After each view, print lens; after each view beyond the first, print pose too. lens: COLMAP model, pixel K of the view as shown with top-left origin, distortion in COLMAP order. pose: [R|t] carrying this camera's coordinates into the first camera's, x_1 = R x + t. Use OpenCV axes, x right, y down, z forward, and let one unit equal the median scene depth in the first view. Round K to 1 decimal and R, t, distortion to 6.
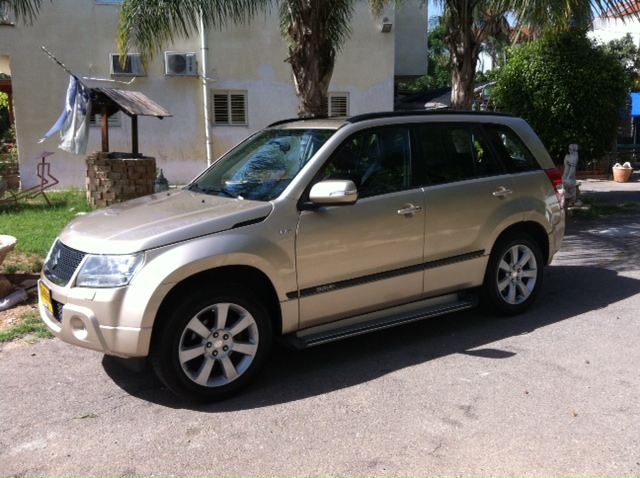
lens RADIAL K [[640.2, 0, 318.9], [0, 640.2, 239.8], [0, 0, 1]] dist [-0.002032, 0.000000]
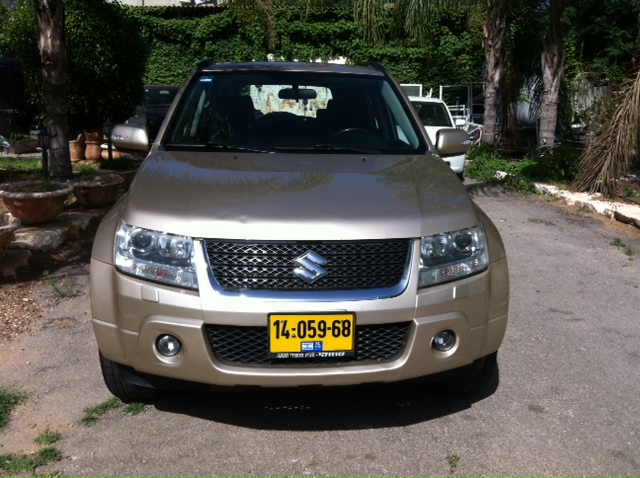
lens RADIAL K [[640.2, 0, 319.0], [0, 640.2, 237.5], [0, 0, 1]] dist [-0.002032, 0.000000]
pose [[0.461886, -0.157839, 0.872782, -0.395769], [0.124320, 0.985845, 0.112494, -0.025943], [-0.878183, 0.056545, 0.474971, 0.307191]]
